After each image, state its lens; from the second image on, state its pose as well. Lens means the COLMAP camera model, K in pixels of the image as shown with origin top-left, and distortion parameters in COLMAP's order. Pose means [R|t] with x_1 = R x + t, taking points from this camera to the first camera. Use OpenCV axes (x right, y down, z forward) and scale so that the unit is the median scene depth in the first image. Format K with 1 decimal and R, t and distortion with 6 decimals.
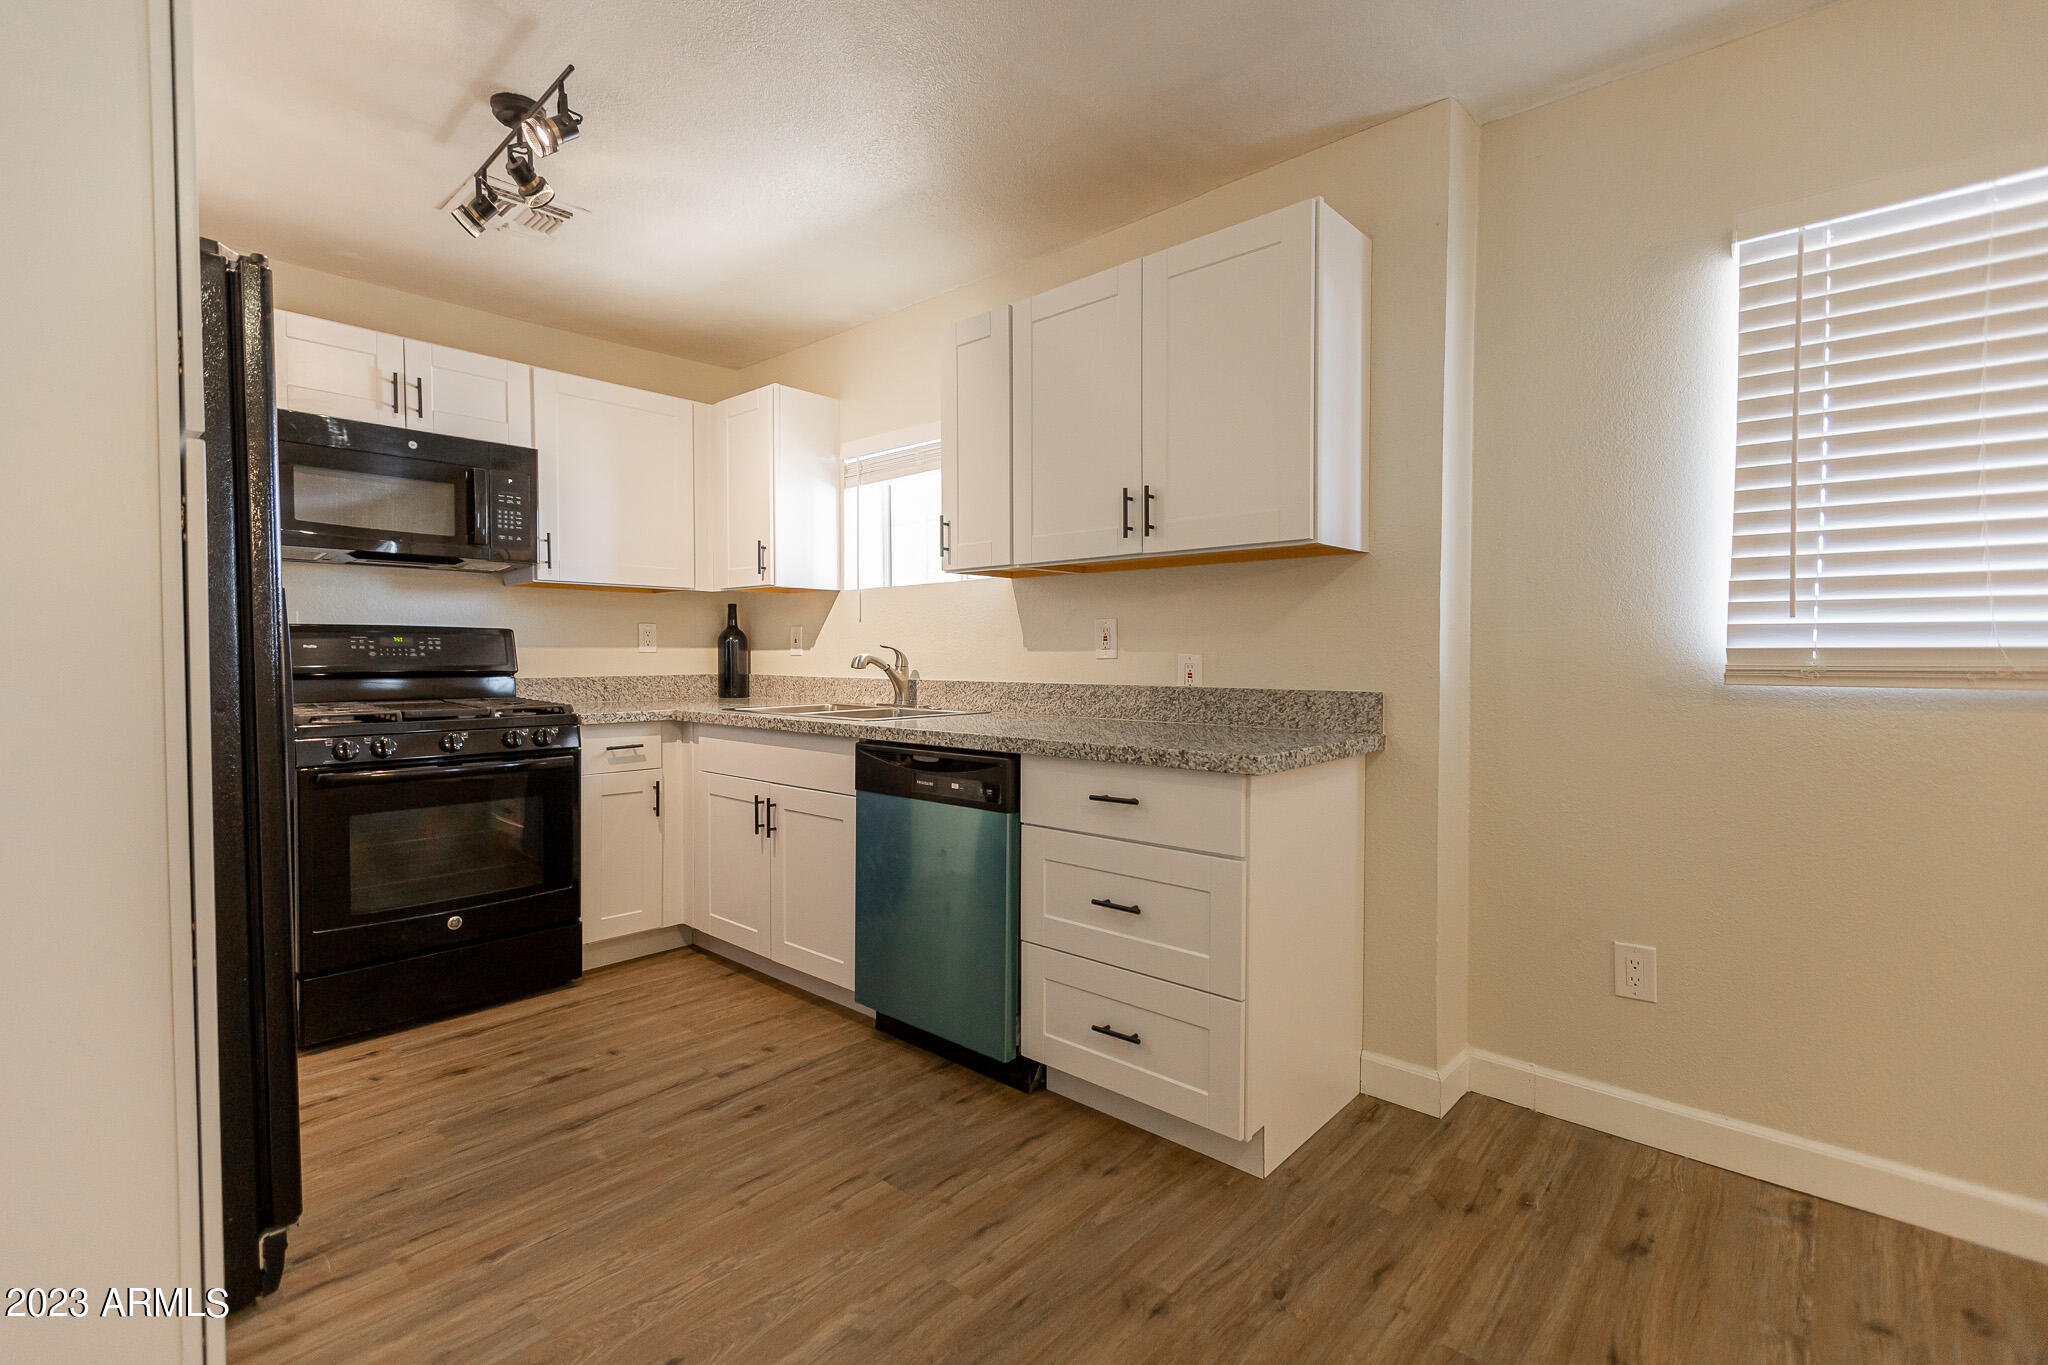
lens RADIAL K [[920.8, 0, 1021.0], [0, 920.8, 683.6], [0, 0, 1]] dist [0.003958, -0.000057]
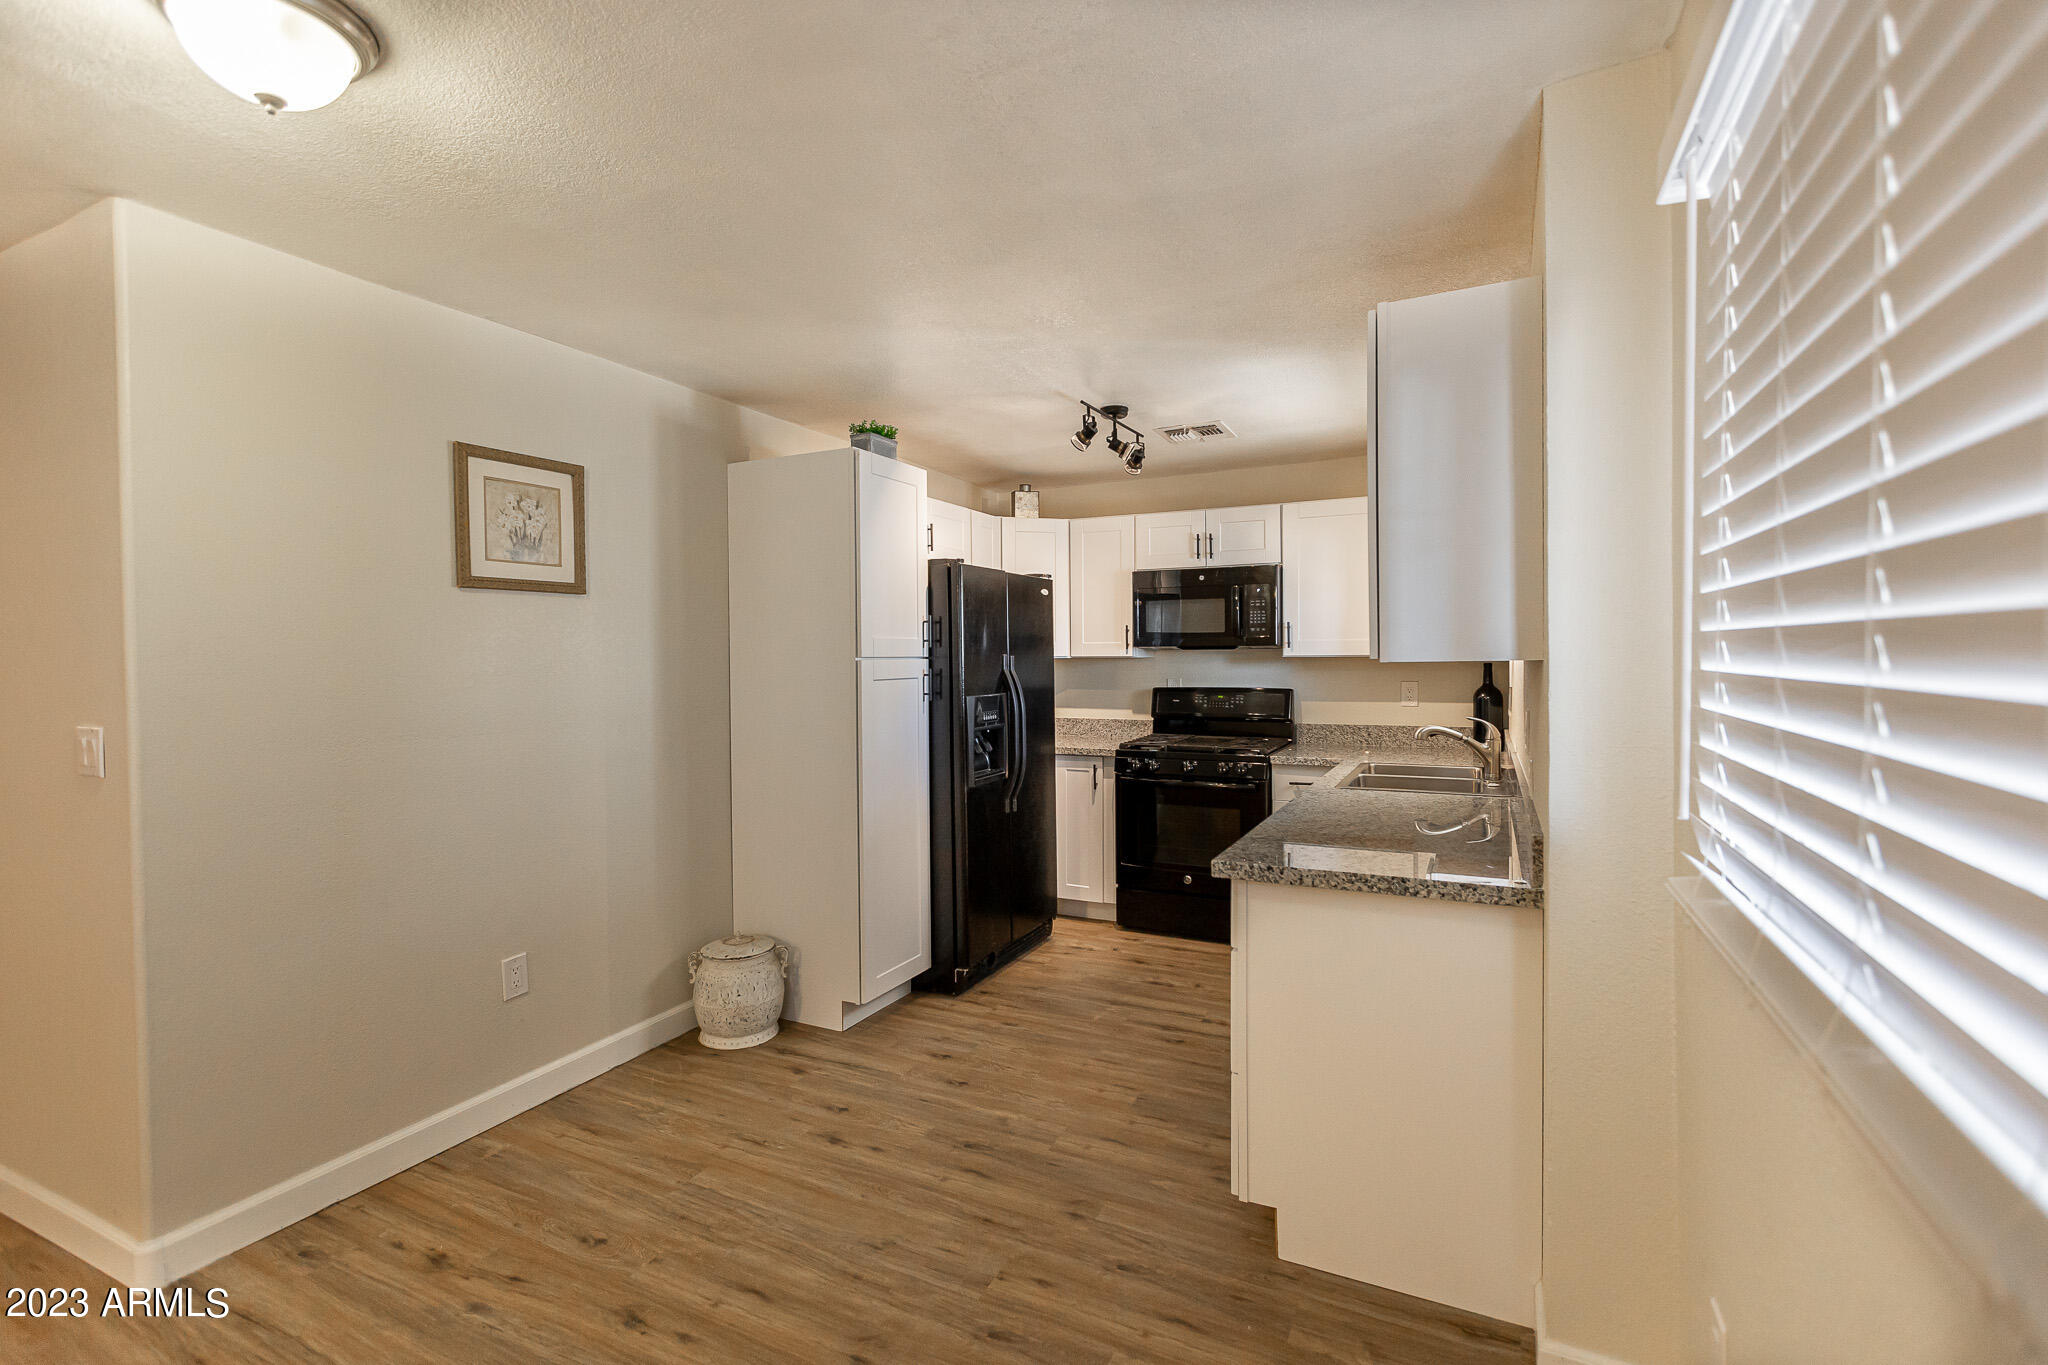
lens RADIAL K [[930.3, 0, 1023.1], [0, 930.3, 678.4], [0, 0, 1]] dist [0.003513, 0.000203]
pose [[0.268035, 0.019475, -0.963212, 0.897683], [-0.023012, 0.999640, 0.013808, -0.110101], [0.963134, 0.018464, 0.268387, 0.299768]]
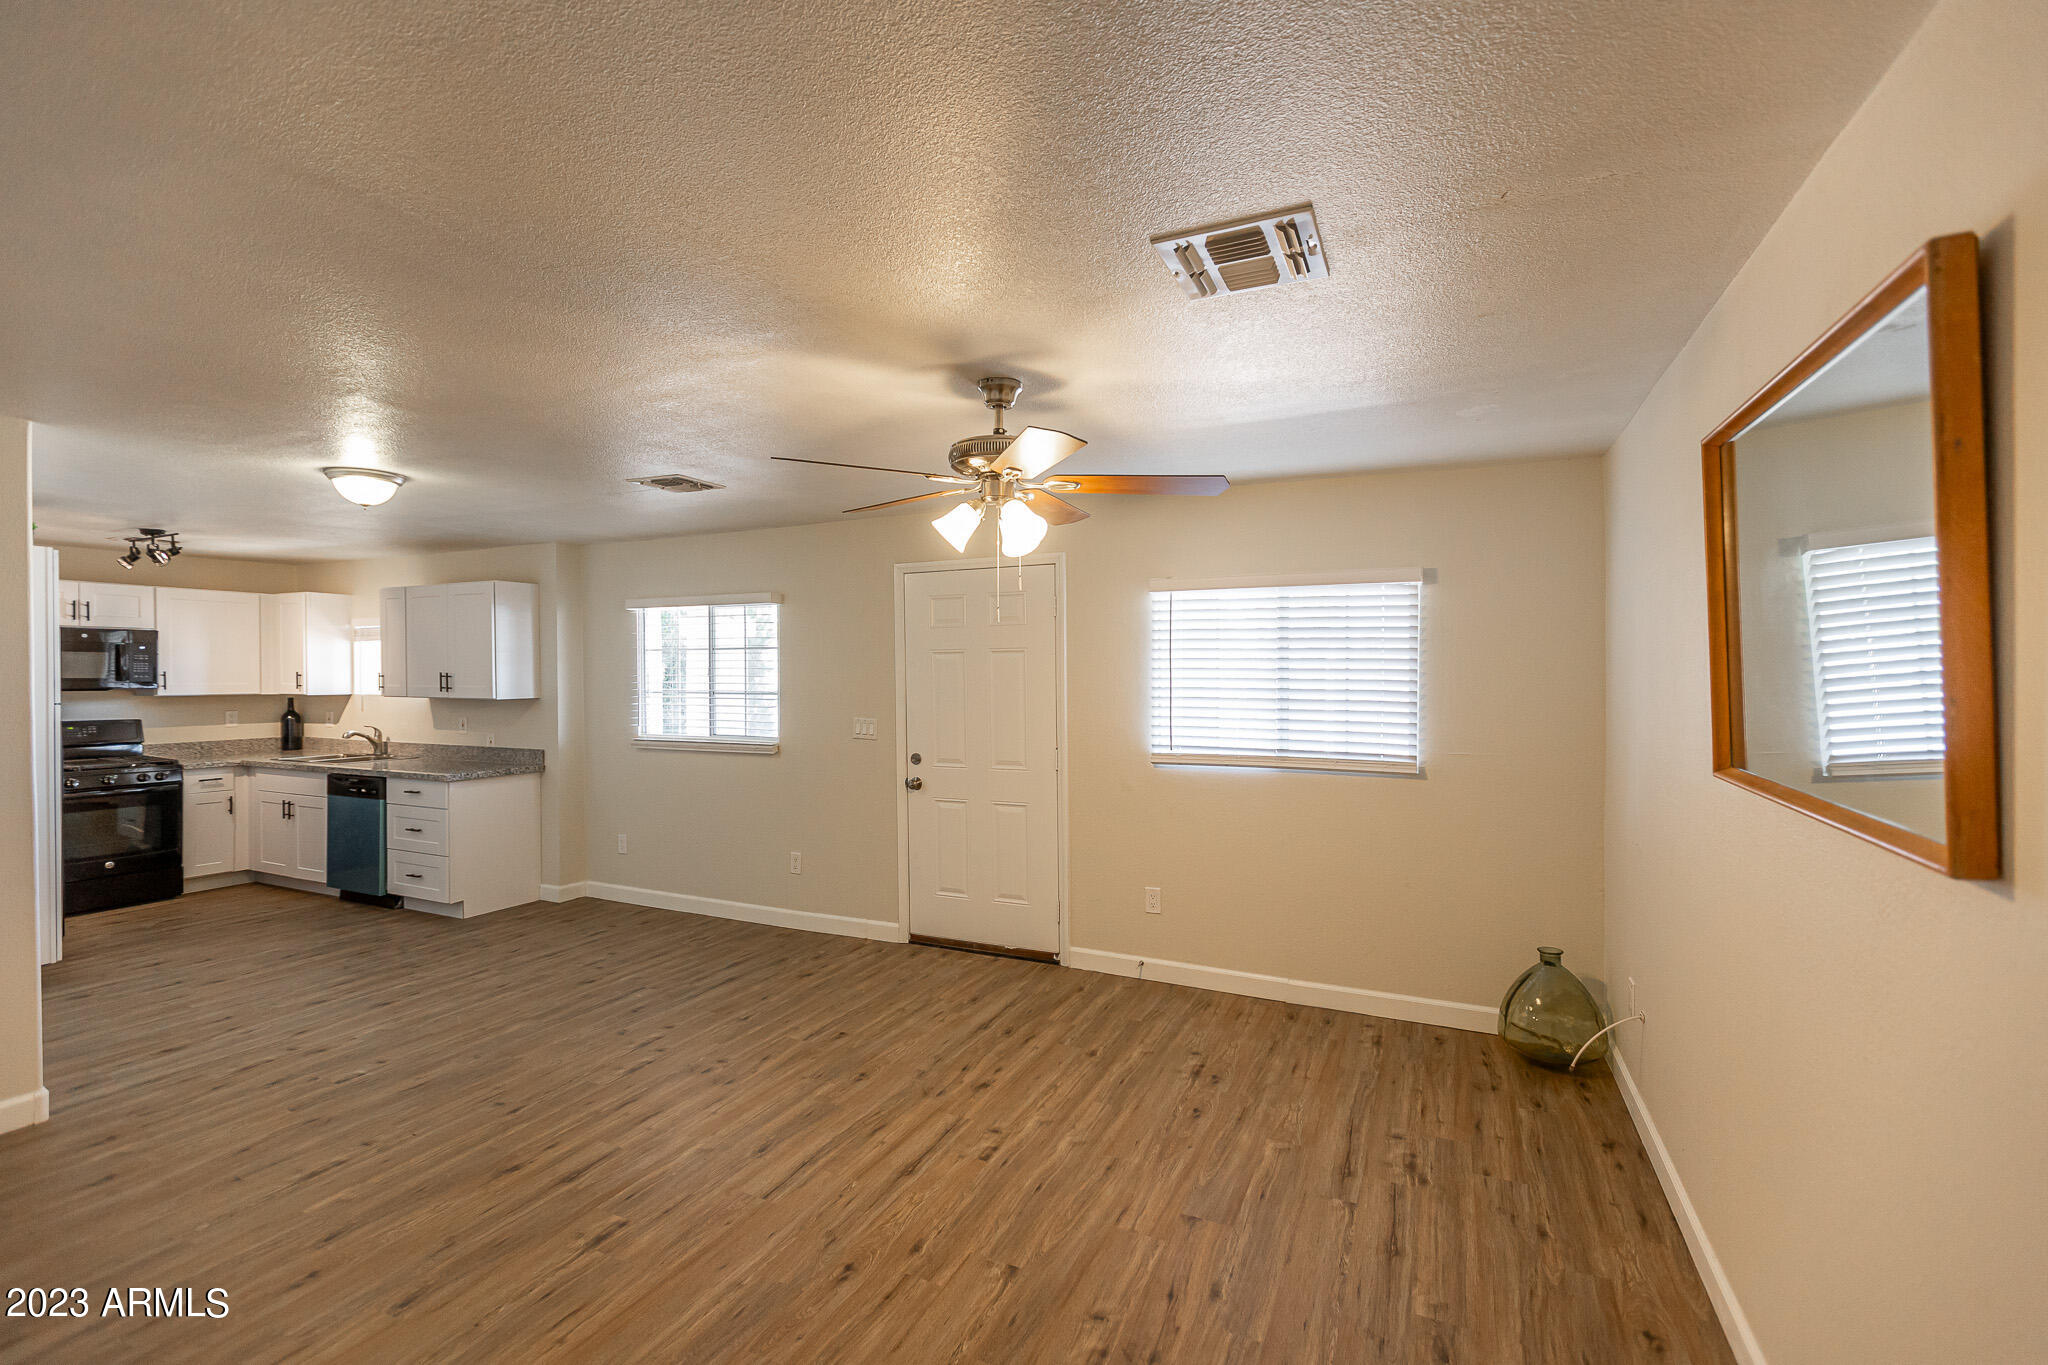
lens RADIAL K [[896.9, 0, 1024.0], [0, 896.9, 682.5], [0, 0, 1]] dist [-0.000510, -0.000244]
pose [[0.957531, -0.003057, 0.288316, 0.846681], [0.009522, 0.999734, -0.021023, -0.102011], [-0.288175, 0.022876, 0.957305, -1.664299]]
